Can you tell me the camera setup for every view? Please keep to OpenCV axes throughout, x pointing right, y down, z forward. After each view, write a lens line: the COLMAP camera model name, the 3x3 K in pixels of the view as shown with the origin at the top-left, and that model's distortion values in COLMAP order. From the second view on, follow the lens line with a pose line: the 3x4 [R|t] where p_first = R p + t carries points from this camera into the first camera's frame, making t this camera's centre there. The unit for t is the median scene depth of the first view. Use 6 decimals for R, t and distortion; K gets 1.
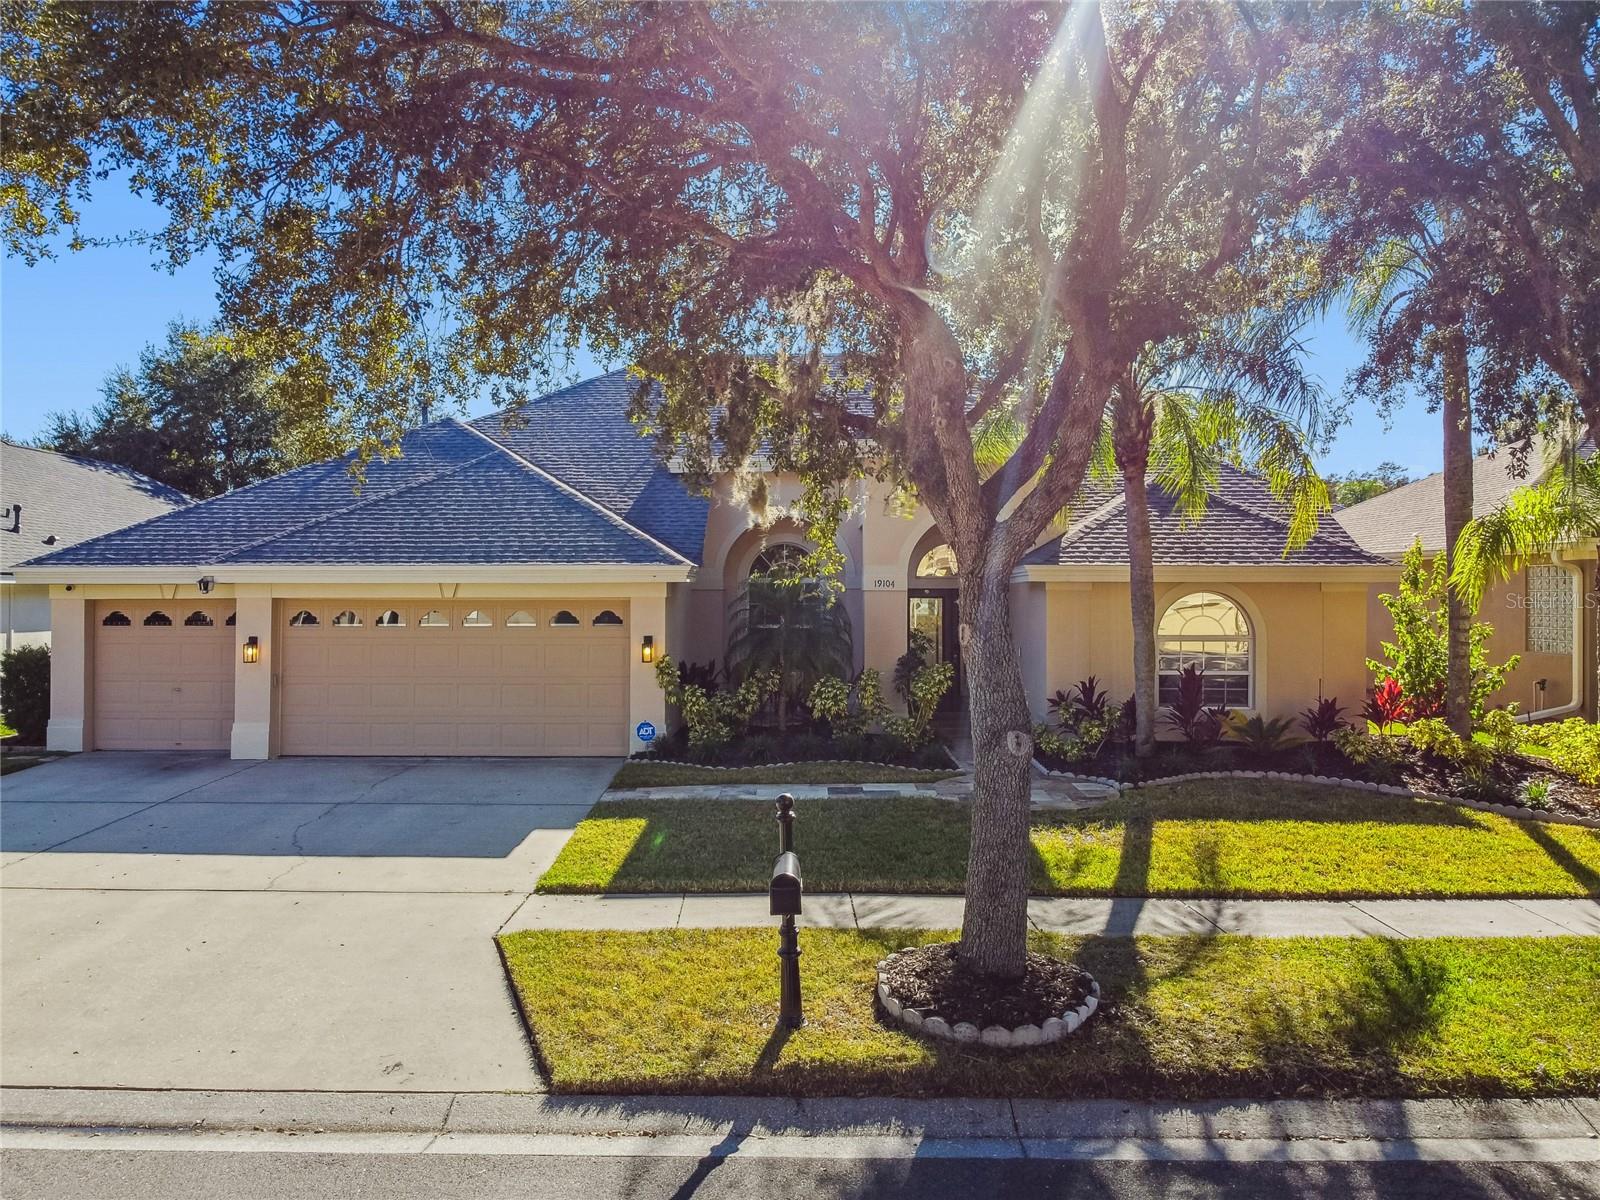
lens RADIAL K [[1227.7, 0, 791.6], [0, 1227.7, 603.1], [0, 0, 1]] dist [-0.002091, -0.000629]
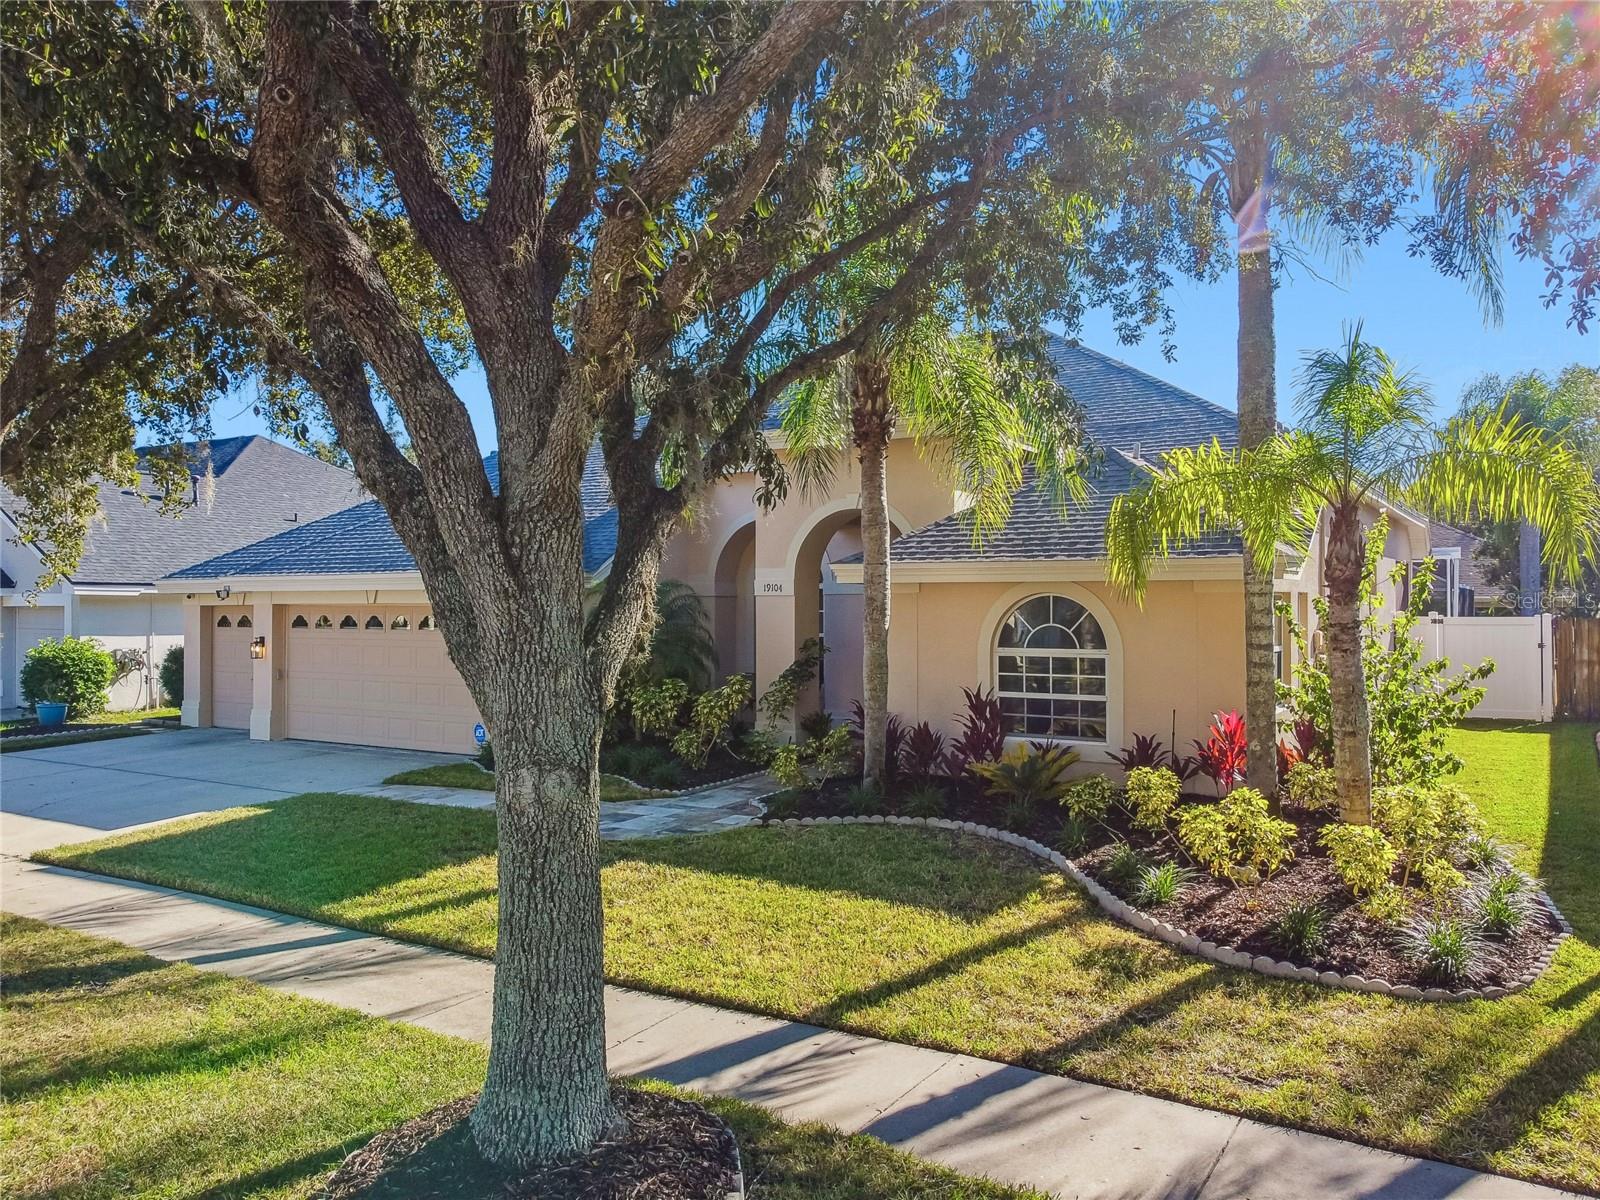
lens RADIAL K [[1227.7, 0, 799.6], [0, 1227.7, 606.3], [0, 0, 1]] dist [-0.002091, -0.000629]
pose [[0.860112, -0.002770, -0.510098, 0.617951], [0.001381, 0.999994, -0.003102, 0.002221], [0.510104, 0.001964, 0.860110, 0.237180]]
